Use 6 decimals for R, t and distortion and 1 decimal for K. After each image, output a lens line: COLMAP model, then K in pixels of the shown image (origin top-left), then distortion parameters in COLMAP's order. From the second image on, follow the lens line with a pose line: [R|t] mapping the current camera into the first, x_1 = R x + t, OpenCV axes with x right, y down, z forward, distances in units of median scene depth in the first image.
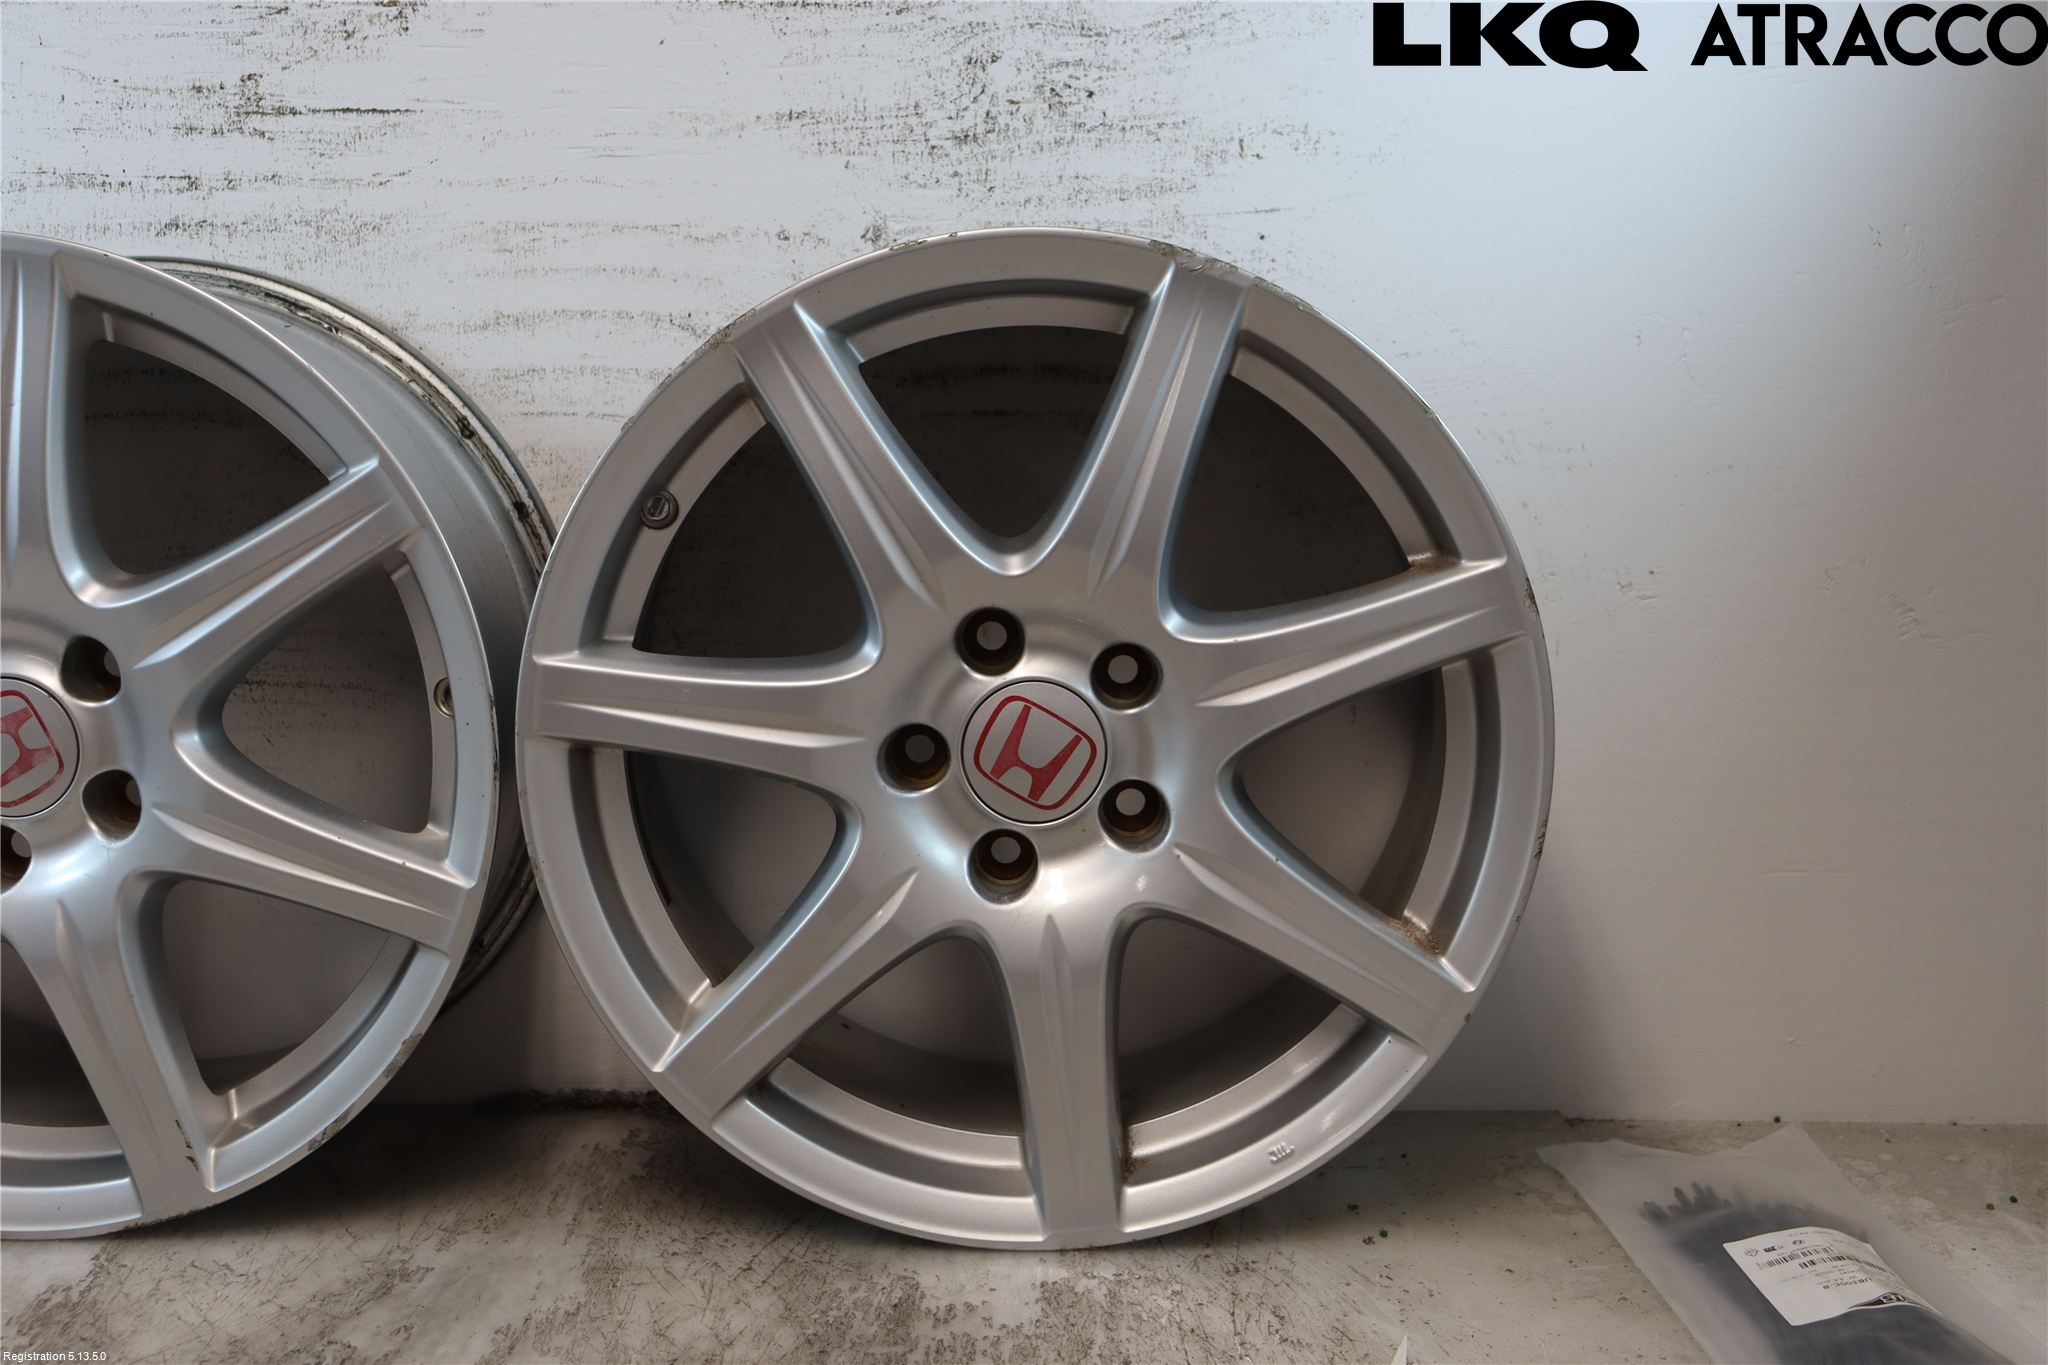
lens RADIAL K [[2178.3, 0, 1014.2], [0, 2178.3, 727.5], [0, 0, 1]] dist [-0.054013, 0.000000]
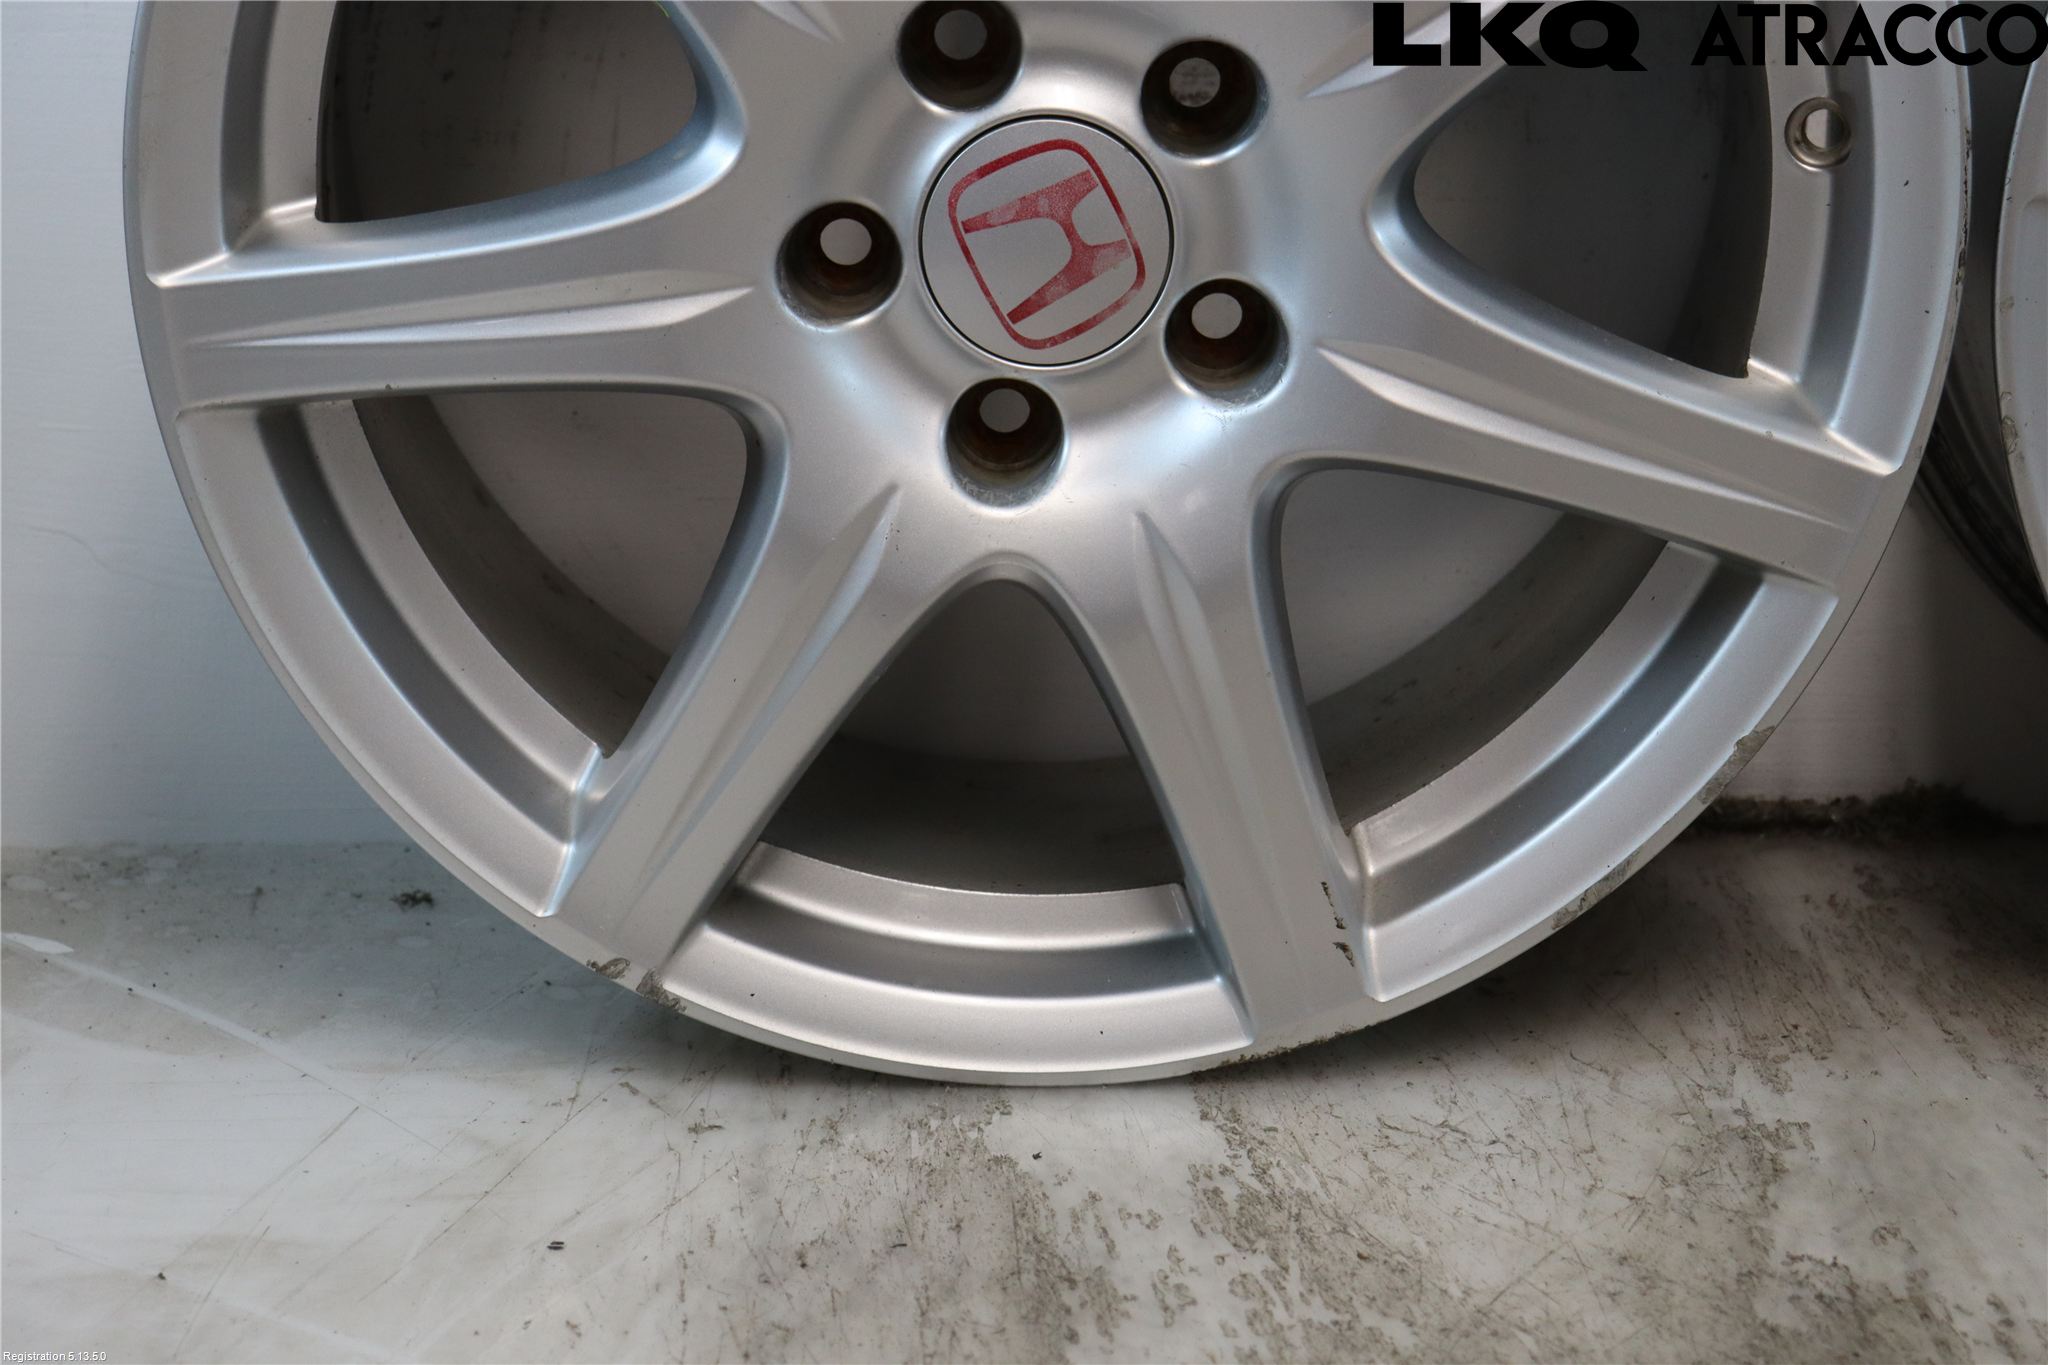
lens RADIAL K [[3950.0, 0, 1009.5], [0, 3950.0, 712.8], [0, 0, 1]] dist [0.256278, 0.000000]
pose [[0.999778, -0.017254, 0.012098, -0.432355], [0.015014, 0.986080, 0.165593, -0.036453], [-0.014787, -0.165375, 0.986120, -0.039023]]
